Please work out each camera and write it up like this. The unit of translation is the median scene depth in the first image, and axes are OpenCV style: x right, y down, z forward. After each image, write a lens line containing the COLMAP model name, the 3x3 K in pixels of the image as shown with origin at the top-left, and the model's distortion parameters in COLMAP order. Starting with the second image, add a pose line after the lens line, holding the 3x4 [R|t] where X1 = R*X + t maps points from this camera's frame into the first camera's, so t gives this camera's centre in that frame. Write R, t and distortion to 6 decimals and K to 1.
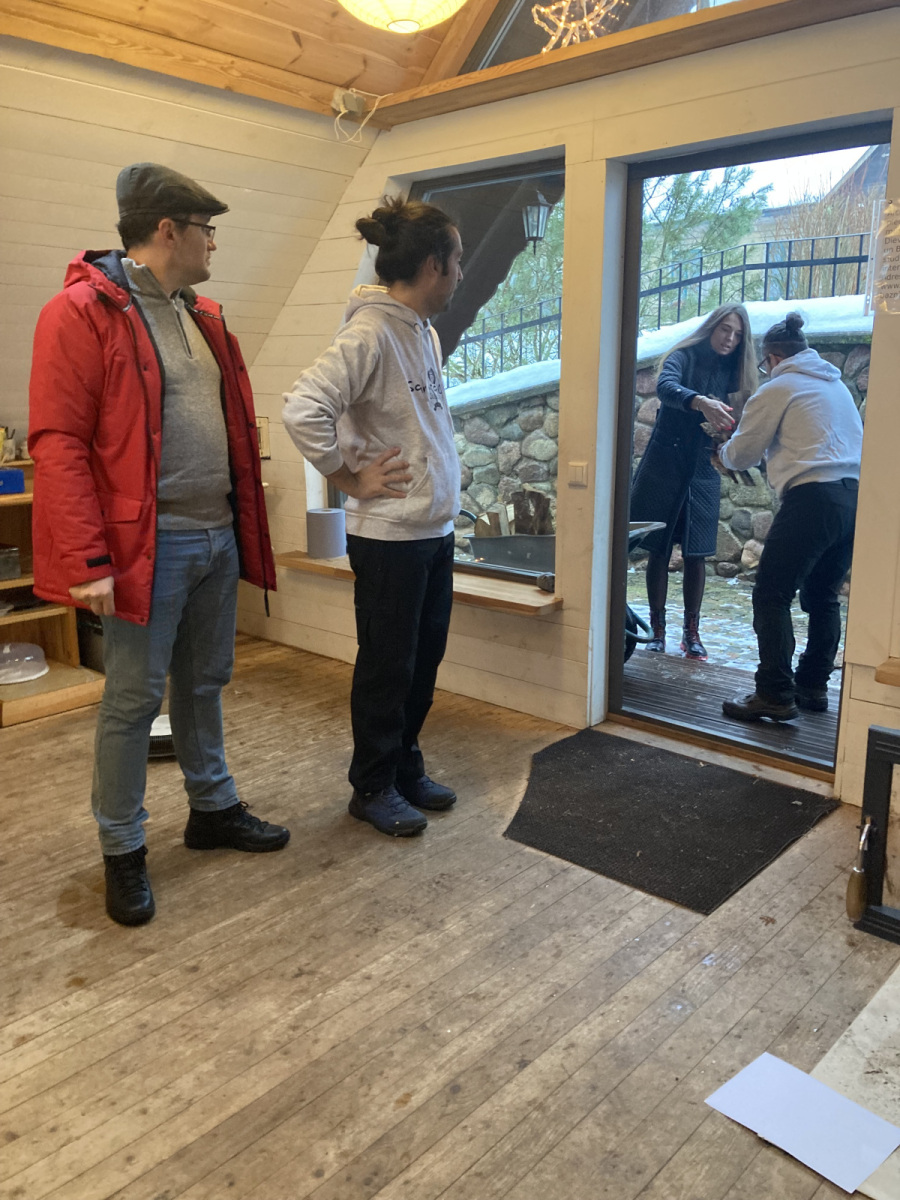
lens RADIAL K [[977.4, 0, 461.0], [0, 977.4, 595.0], [0, 0, 1]] dist [0.038470, -0.038364]
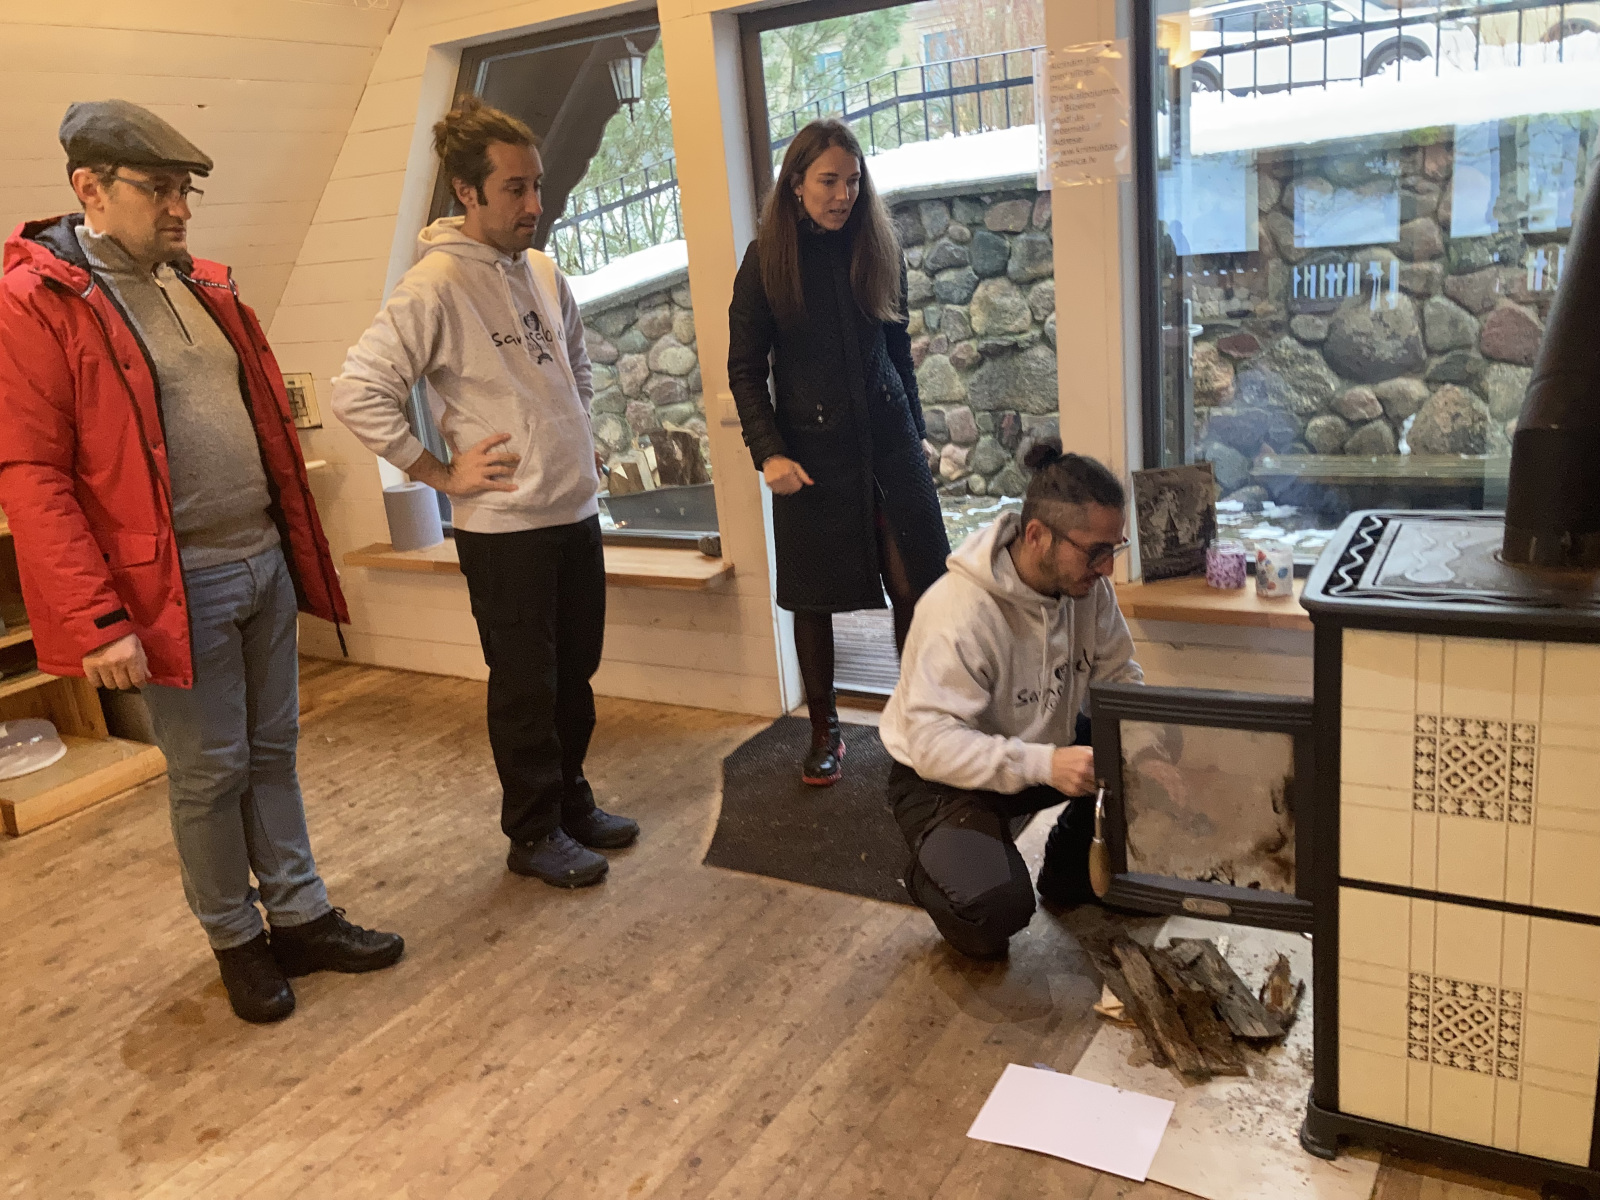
lens RADIAL K [[1303.2, 0, 792.4], [0, 1303.2, 595.9], [0, 0, 1]] dist [0.038470, -0.038364]
pose [[0.978744, -0.140459, 0.149436, -0.014307], [0.133072, 0.989385, 0.058388, -0.029816], [-0.156051, -0.037261, 0.987046, -0.083268]]
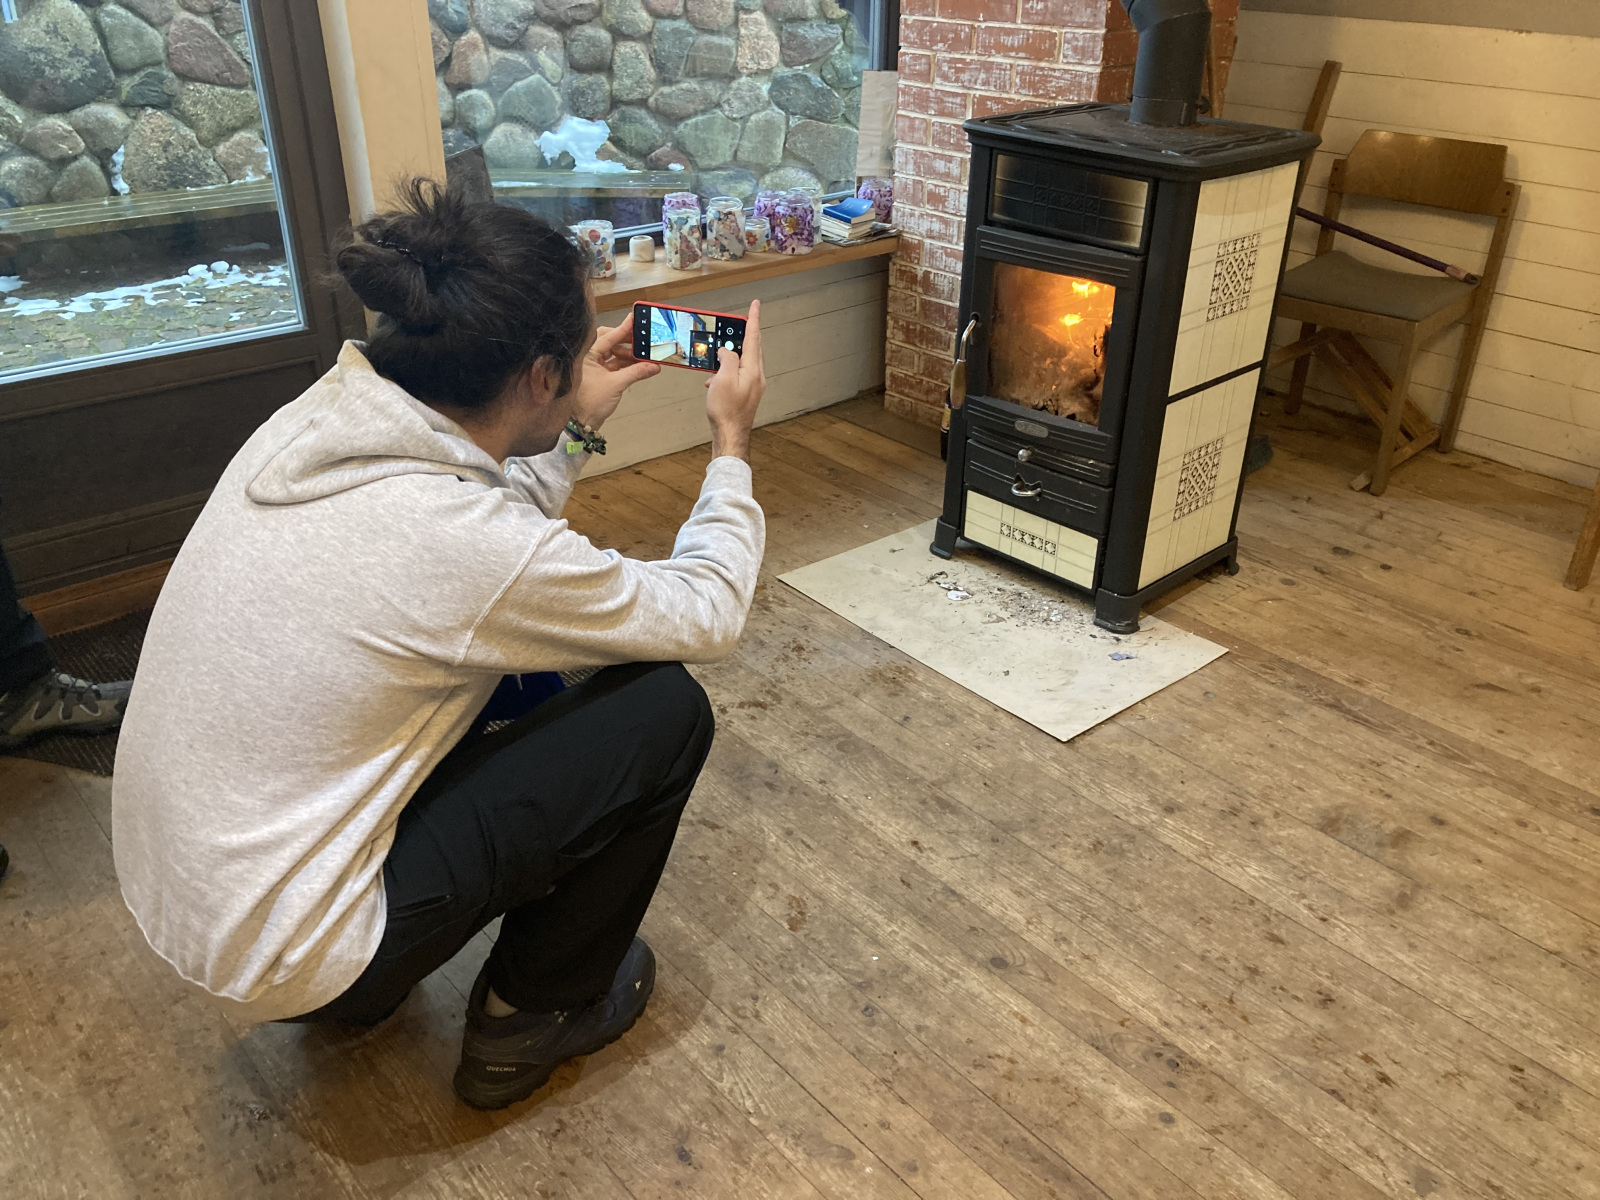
lens RADIAL K [[1303.2, 0, 805.0], [0, 1303.2, 581.4], [0, 0, 1]] dist [0.038470, -0.038364]
pose [[0.113407, -0.453606, 0.883957, -0.430560], [0.204432, 0.881313, 0.426022, -0.103048], [-0.972289, 0.132396, 0.192678, 0.534554]]
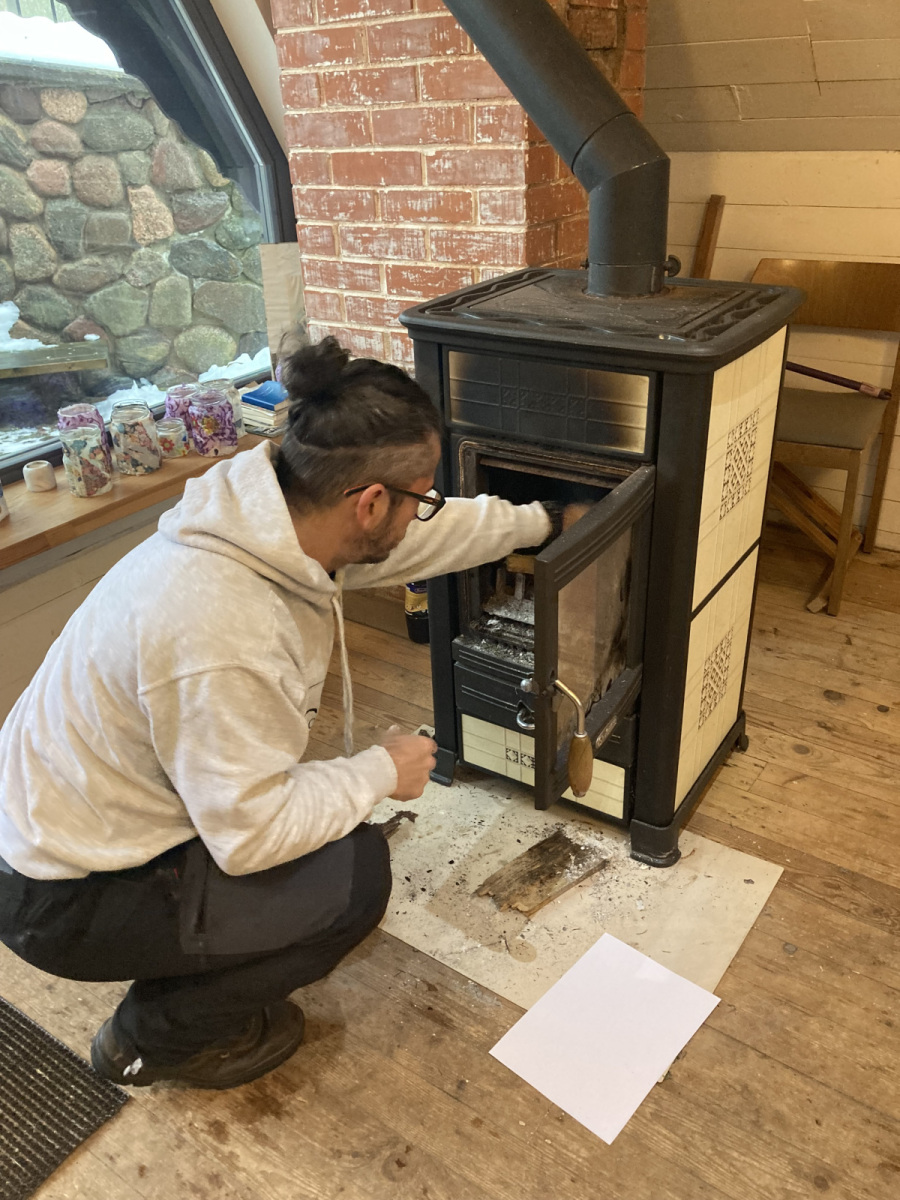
lens RADIAL K [[977.4, 0, 454.8], [0, 977.4, 610.1], [0, 0, 1]] dist [0.038470, -0.038364]
pose [[-0.126401, -0.465327, 0.876067, -0.100024], [0.259691, 0.836828, 0.481954, -0.096074], [-0.957384, 0.288427, 0.015065, 0.565341]]
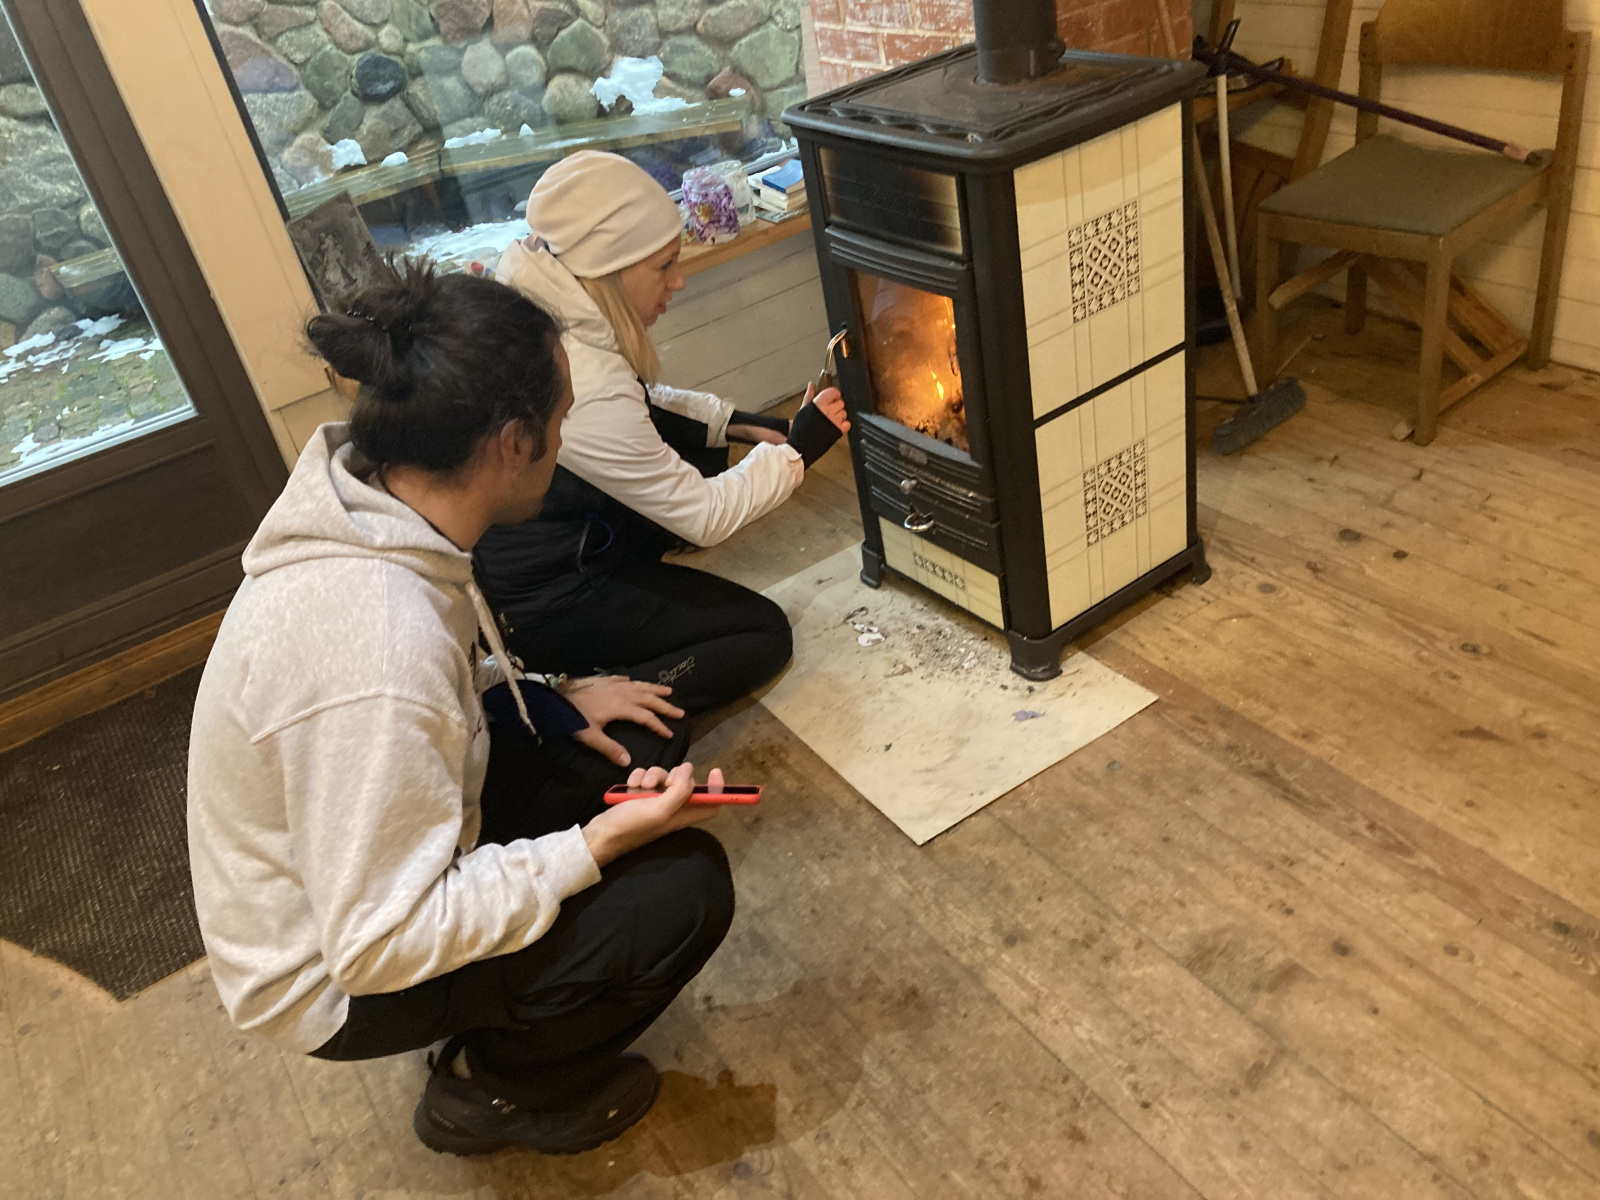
lens RADIAL K [[1303.2, 0, 808.2], [0, 1303.2, 582.6], [0, 0, 1]] dist [0.038470, -0.038364]
pose [[0.242612, -0.559610, 0.792449, -0.262332], [0.378311, 0.806759, 0.453894, -0.096095], [-0.893320, 0.189673, 0.407436, 0.320571]]
